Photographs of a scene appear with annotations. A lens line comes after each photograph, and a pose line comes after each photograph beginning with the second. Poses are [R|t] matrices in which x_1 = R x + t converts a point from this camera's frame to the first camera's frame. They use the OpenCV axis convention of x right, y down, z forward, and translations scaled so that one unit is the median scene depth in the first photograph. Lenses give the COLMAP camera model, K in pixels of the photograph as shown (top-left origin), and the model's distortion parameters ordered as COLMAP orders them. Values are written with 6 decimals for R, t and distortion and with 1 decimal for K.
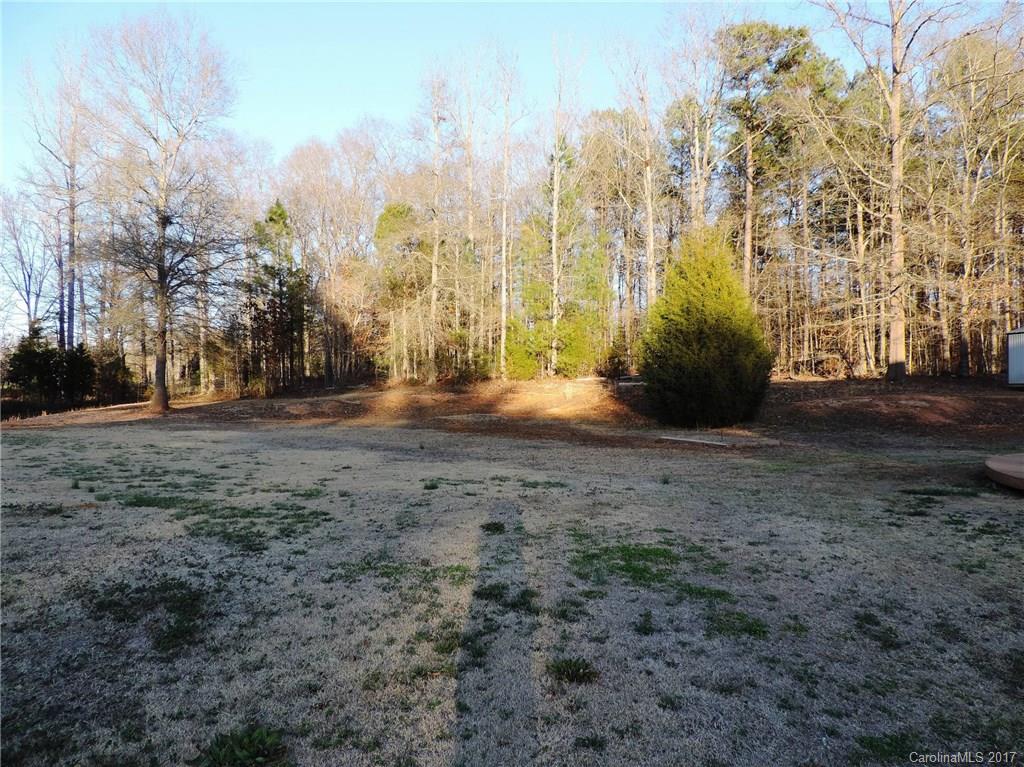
lens RADIAL K [[727.9, 0, 516.8], [0, 727.9, 382.3], [0, 0, 1]] dist [-0.020519, -0.003193]
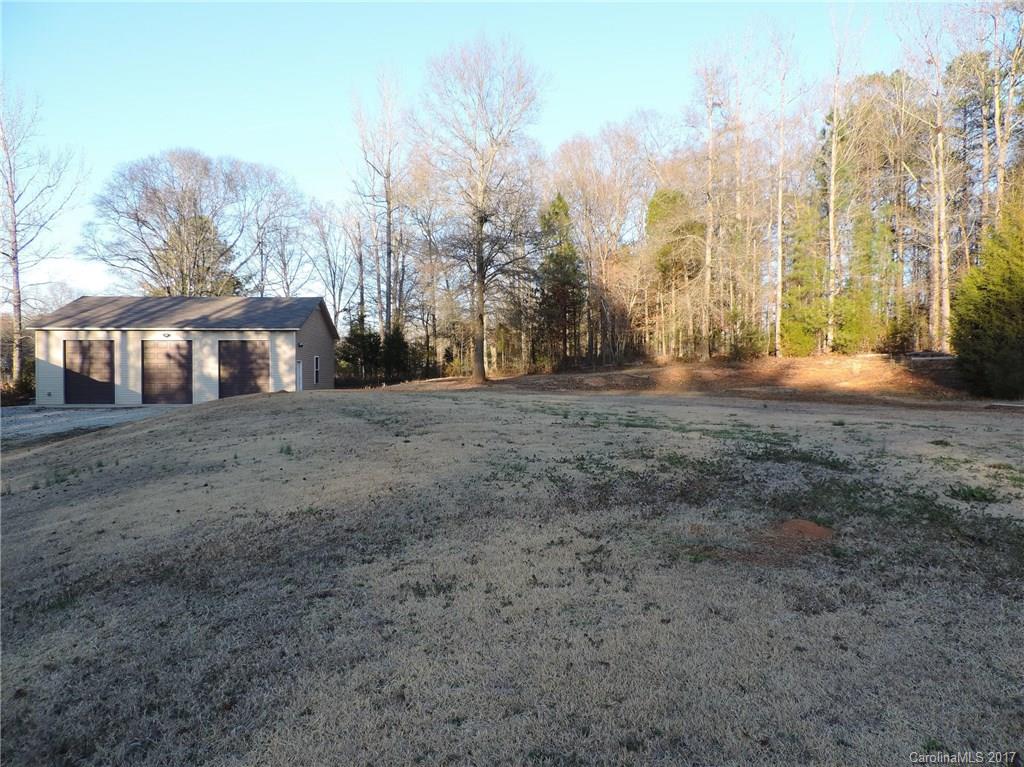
lens RADIAL K [[727.9, 0, 507.0], [0, 727.9, 384.3], [0, 0, 1]] dist [-0.020519, -0.003193]
pose [[0.951424, 0.007547, -0.307792, -0.070530], [-0.000373, 0.999727, 0.023359, 0.012310], [0.307884, -0.022110, 0.951167, -0.087945]]
